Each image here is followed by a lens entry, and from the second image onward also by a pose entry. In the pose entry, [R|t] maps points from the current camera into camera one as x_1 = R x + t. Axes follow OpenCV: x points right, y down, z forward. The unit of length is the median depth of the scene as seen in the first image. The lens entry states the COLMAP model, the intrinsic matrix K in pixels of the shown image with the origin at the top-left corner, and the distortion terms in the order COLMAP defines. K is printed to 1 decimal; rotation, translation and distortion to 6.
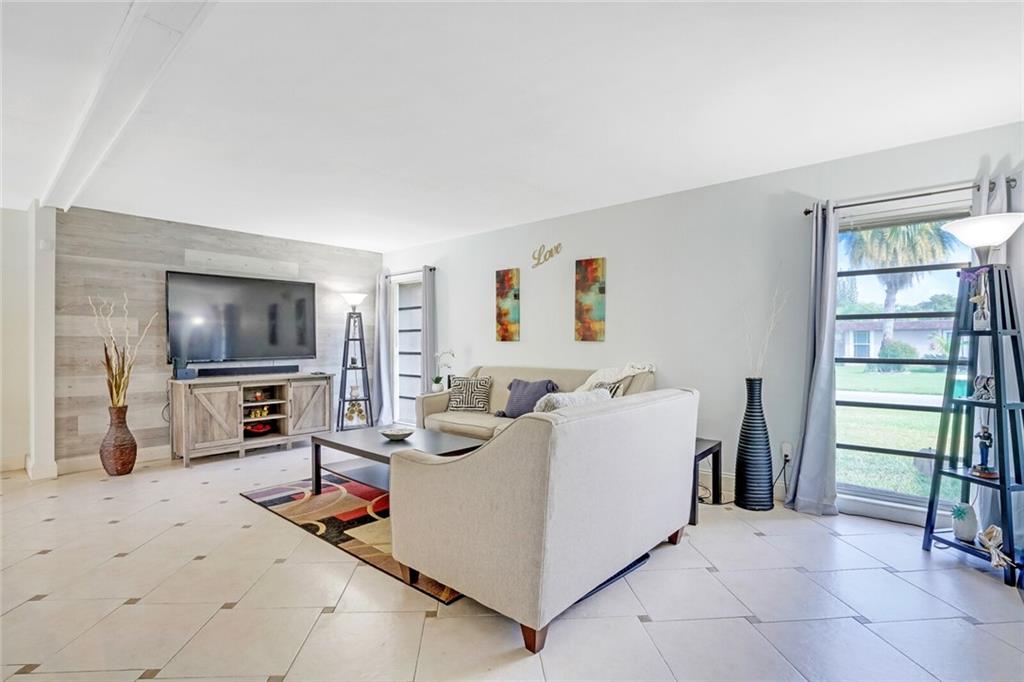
lens RADIAL K [[463.3, 0, 476.4], [0, 463.3, 353.2], [0, 0, 1]] dist [-0.021238, 0.000270]
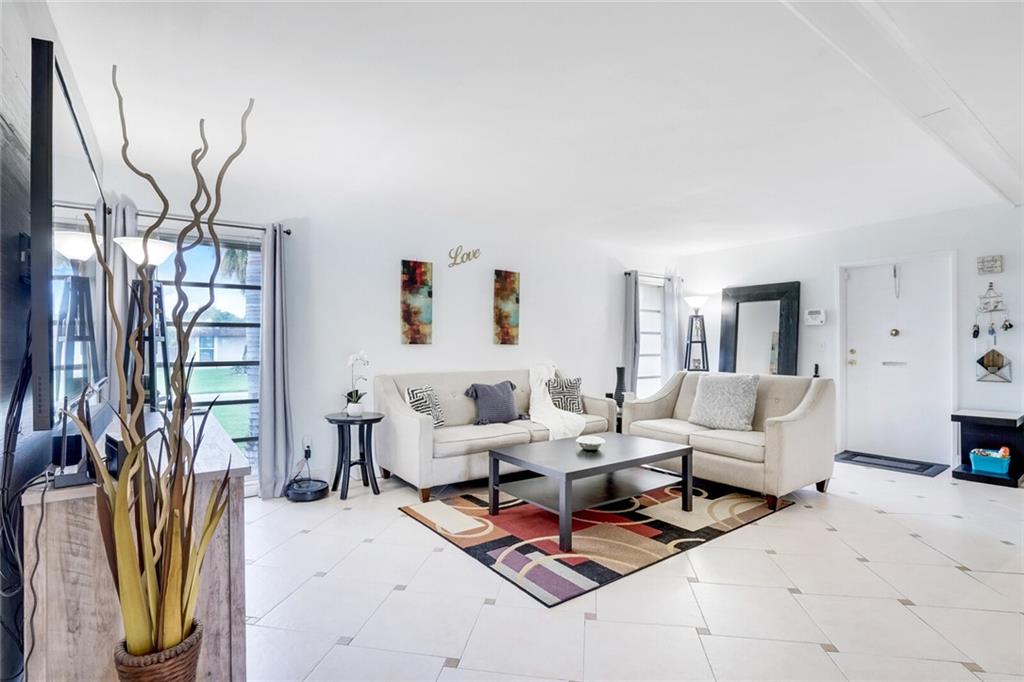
lens RADIAL K [[491.3, 0, 507.1], [0, 491.3, 340.5], [0, 0, 1]] dist [-0.031097, 0.017577]
pose [[0.216884, 0.010917, 0.976136, -0.889390], [0.025273, 0.999540, -0.016794, -0.014458], [-0.975870, 0.028312, 0.216508, 0.719997]]
